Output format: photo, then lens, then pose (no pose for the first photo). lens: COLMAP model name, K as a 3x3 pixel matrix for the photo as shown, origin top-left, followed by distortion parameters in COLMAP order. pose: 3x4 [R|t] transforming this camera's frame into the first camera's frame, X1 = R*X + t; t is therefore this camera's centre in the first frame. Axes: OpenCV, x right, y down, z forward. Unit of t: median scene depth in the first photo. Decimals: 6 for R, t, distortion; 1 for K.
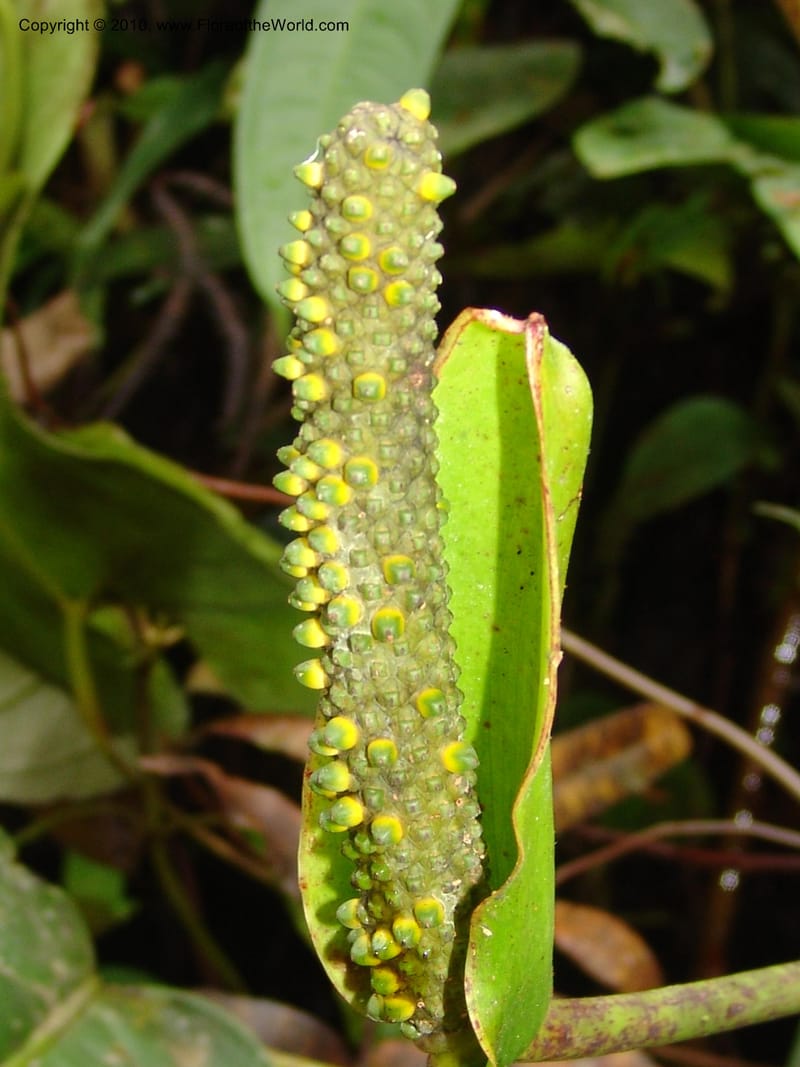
lens RADIAL K [[2577.5, 0, 400.0], [0, 2577.5, 533.5], [0, 0, 1]] dist [-0.098912, -0.497504]
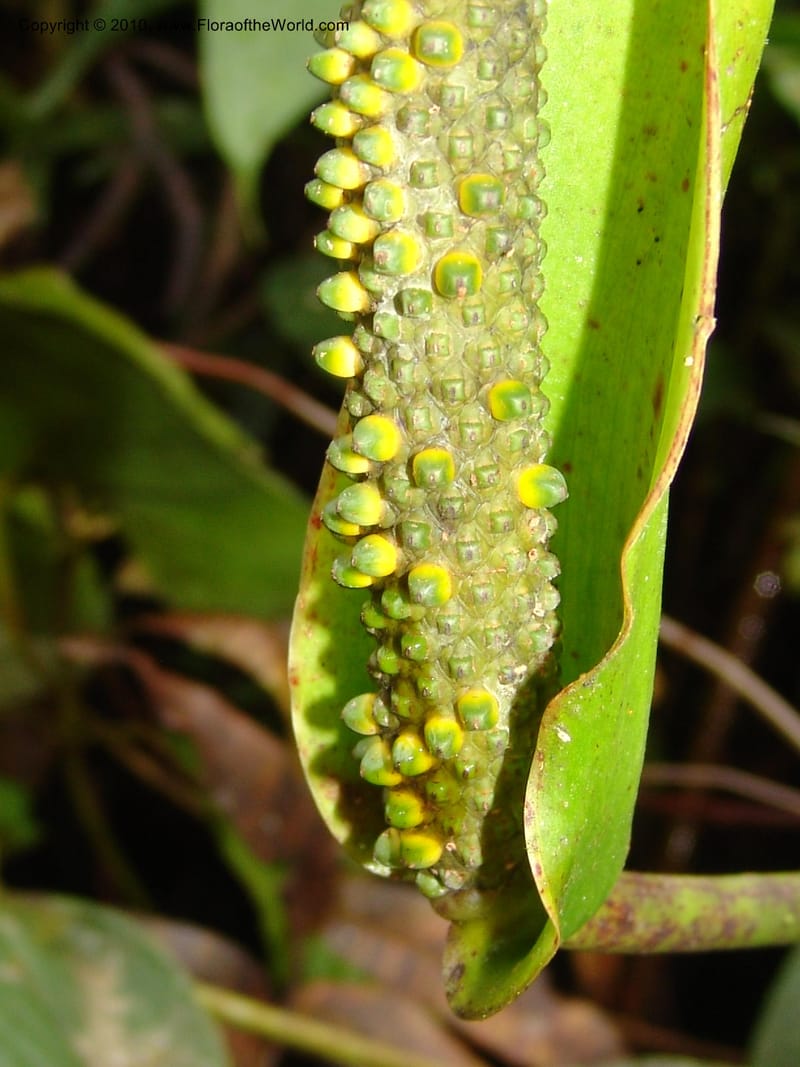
lens RADIAL K [[2577.5, 0, 400.0], [0, 2577.5, 533.5], [0, 0, 1]] dist [-0.098912, -0.497504]
pose [[0.997277, 0.067298, 0.030160, -0.035501], [-0.067410, 0.997722, 0.002704, 0.100599], [-0.029910, -0.004730, 0.999541, 0.298195]]
